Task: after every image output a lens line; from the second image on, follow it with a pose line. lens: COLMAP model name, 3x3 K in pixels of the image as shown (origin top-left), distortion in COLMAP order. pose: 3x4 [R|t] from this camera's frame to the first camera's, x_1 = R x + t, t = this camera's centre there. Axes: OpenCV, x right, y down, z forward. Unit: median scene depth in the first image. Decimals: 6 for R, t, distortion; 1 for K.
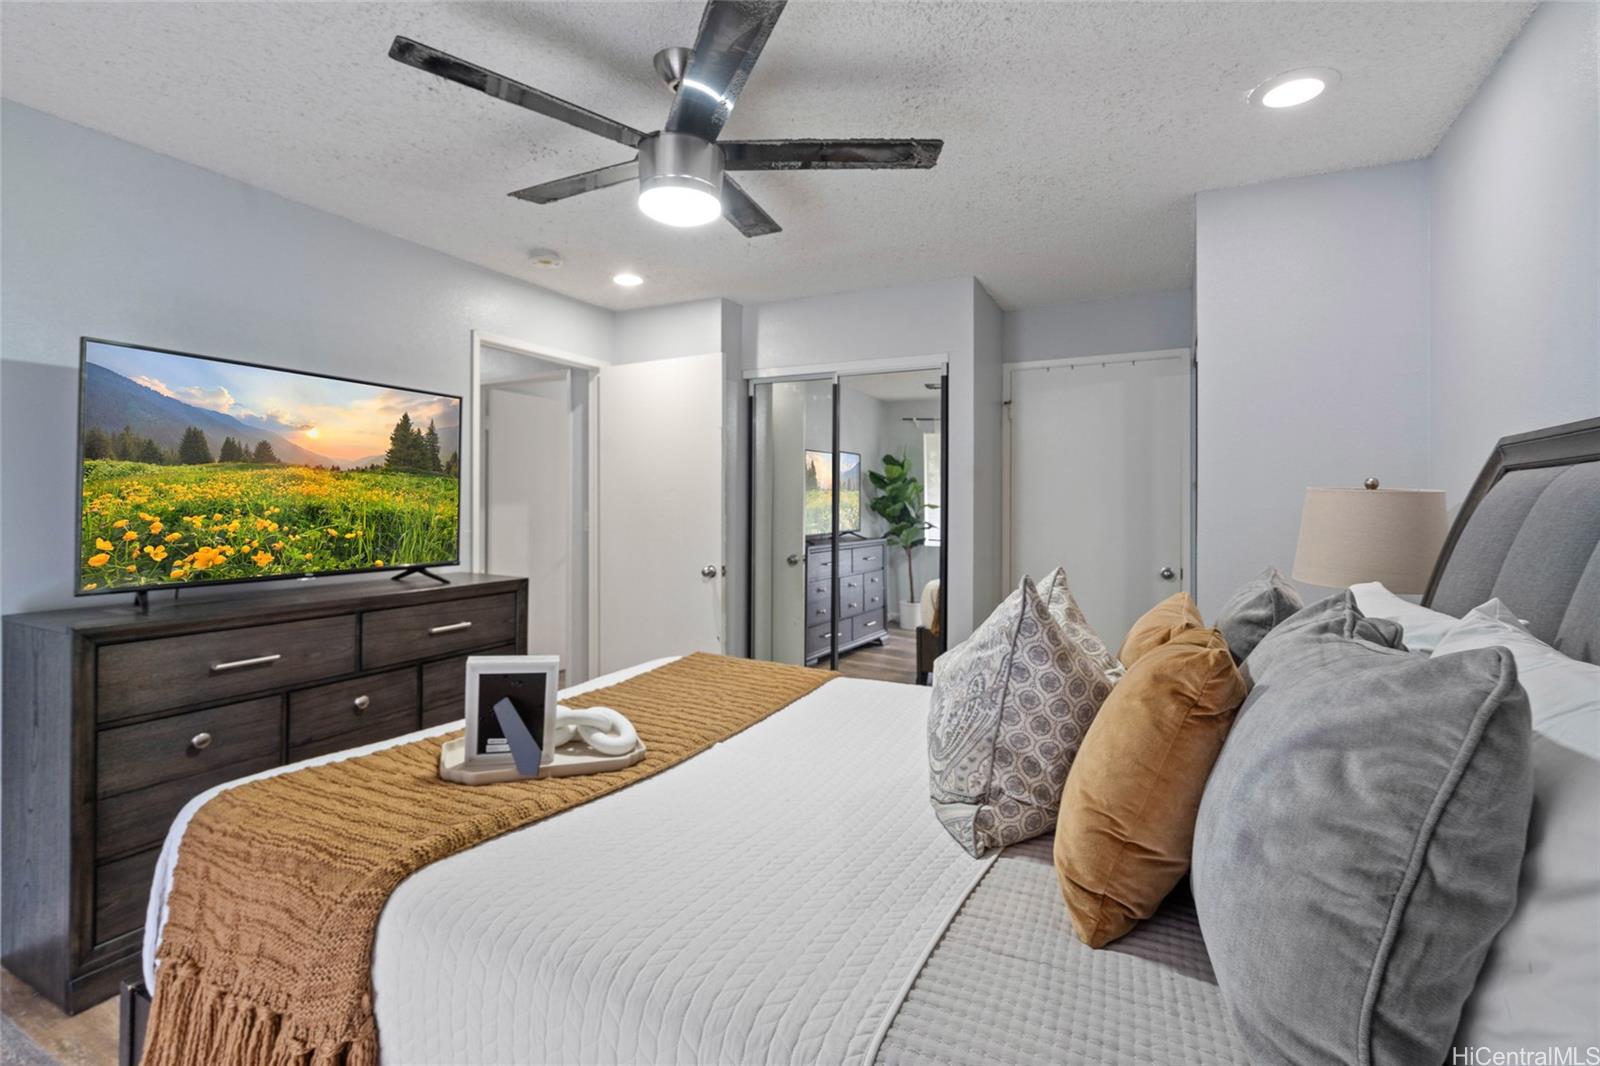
lens RADIAL K [[742.8, 0, 794.0], [0, 742.8, 513.5], [0, 0, 1]] dist [-0.000453, 0.001085]
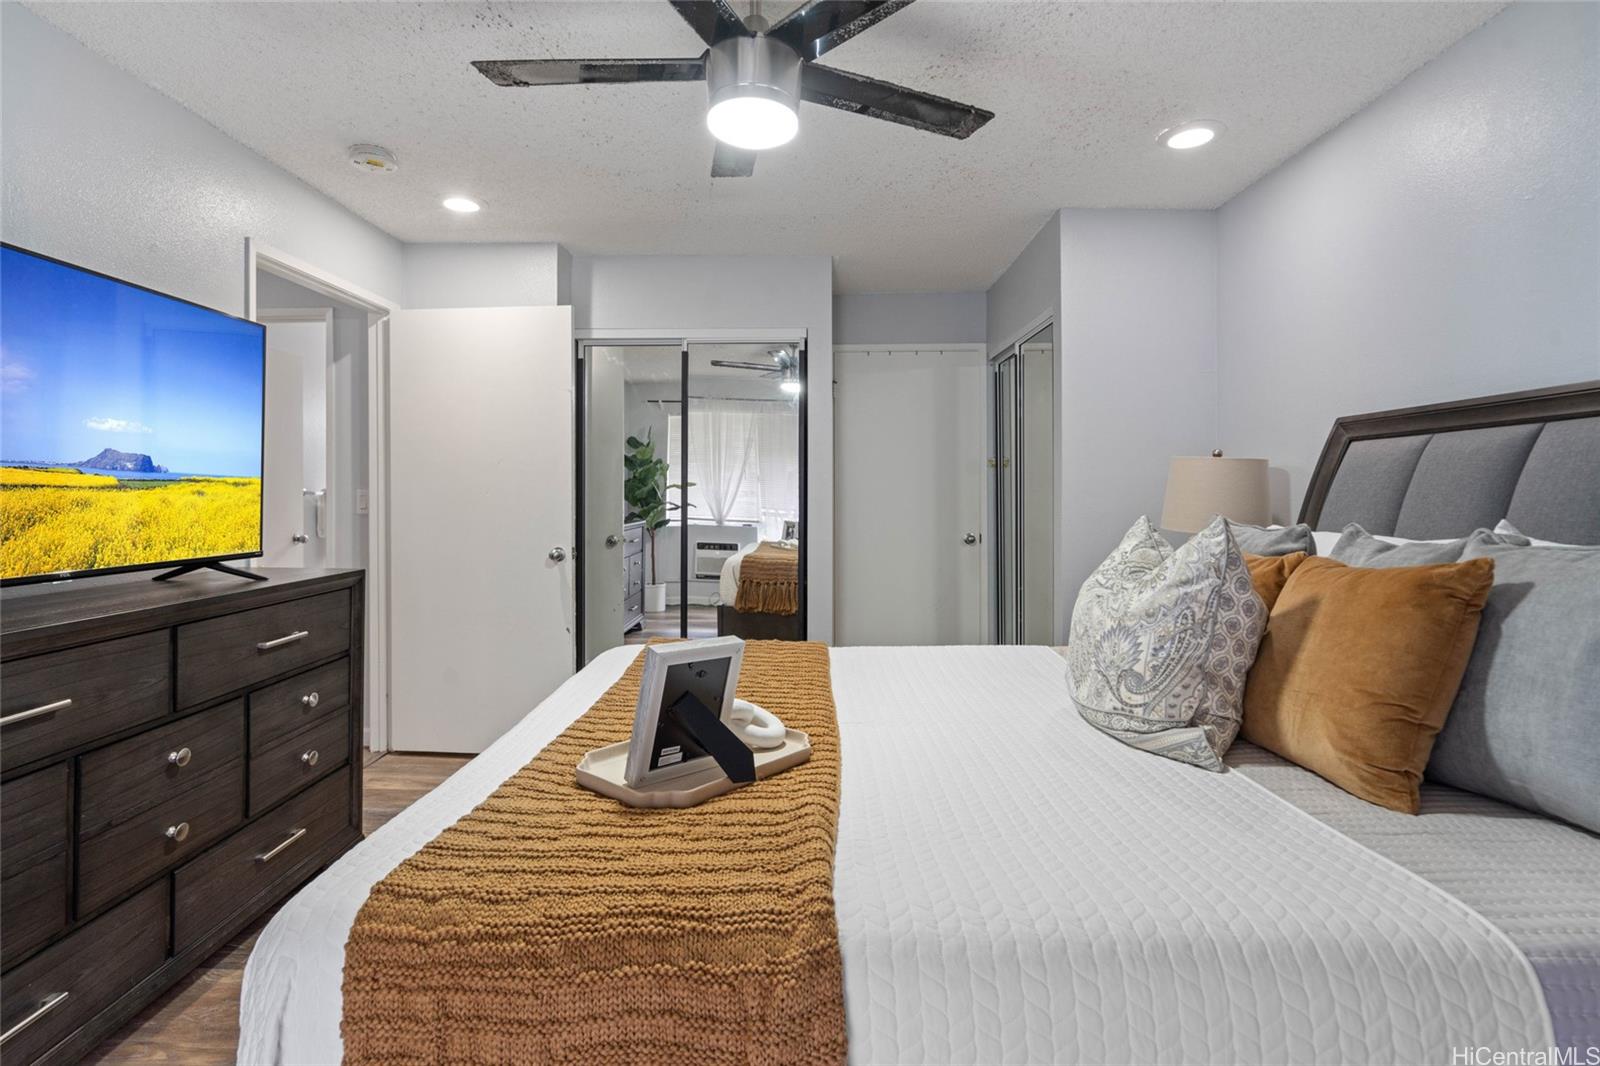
lens RADIAL K [[740.3, 0, 798.9], [0, 740.3, 501.3], [0, 0, 1]] dist [0.000566, 0.000509]
pose [[0.895985, -0.013642, 0.443875, -0.511914], [0.013029, 0.999905, 0.004431, 0.032405], [-0.443894, 0.001814, 0.896078, 0.190697]]
